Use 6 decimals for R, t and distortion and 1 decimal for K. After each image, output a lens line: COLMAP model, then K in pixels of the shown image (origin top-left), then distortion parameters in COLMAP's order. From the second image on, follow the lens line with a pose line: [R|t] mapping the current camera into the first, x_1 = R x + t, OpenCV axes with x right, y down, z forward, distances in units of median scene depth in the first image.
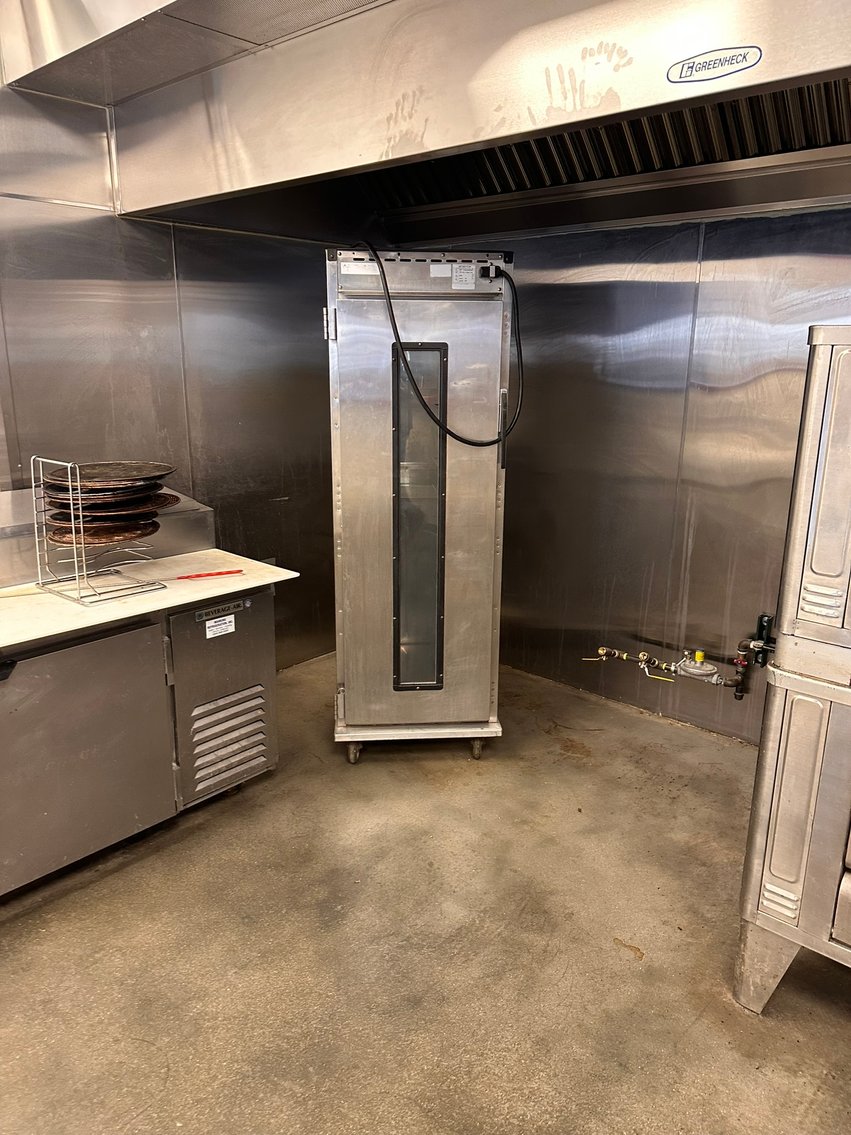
lens RADIAL K [[782.2, 0, 425.5], [0, 782.2, 567.5], [0, 0, 1]] dist [0.000999, -0.001192]
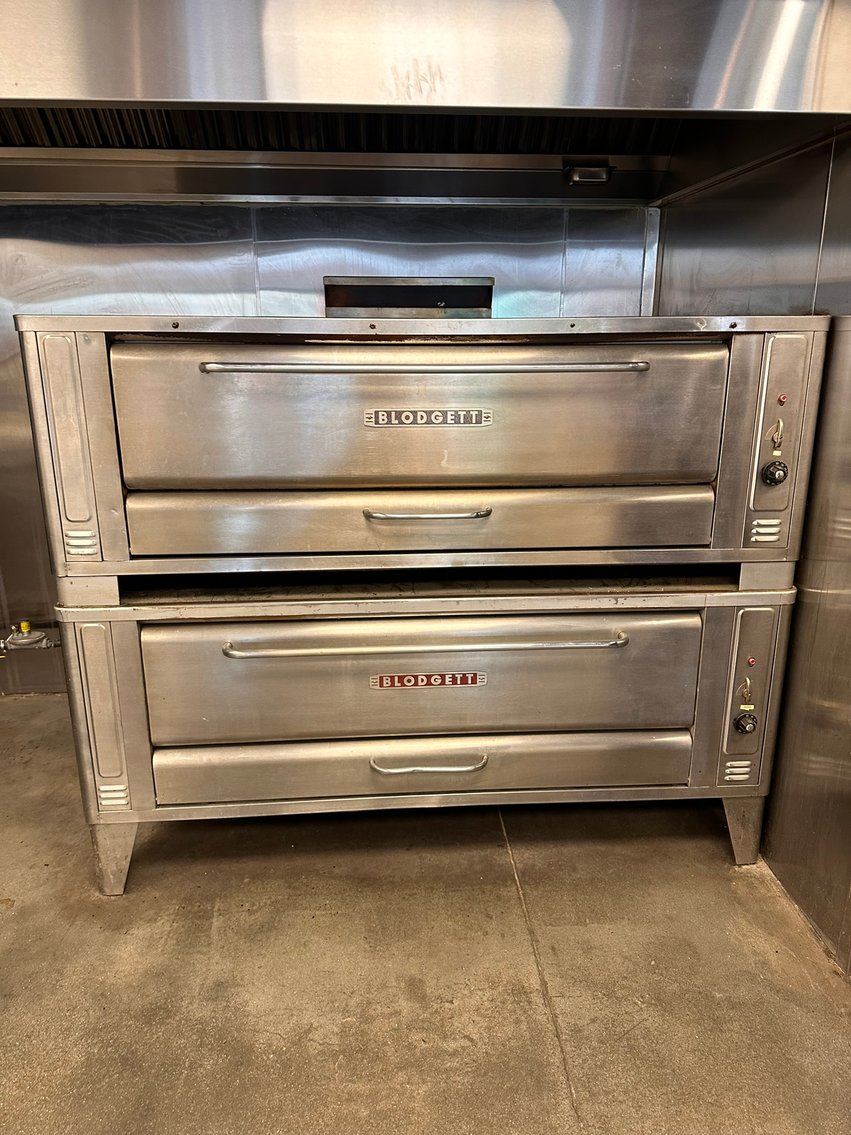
lens RADIAL K [[796.8, 0, 438.6], [0, 796.8, 575.0], [0, 0, 1]] dist [0.040775, -0.047182]
pose [[0.700482, -0.210111, 0.682040, 0.030975], [0.189706, 0.976116, 0.105870, 0.056747], [-0.687995, 0.055227, 0.723611, -0.245019]]
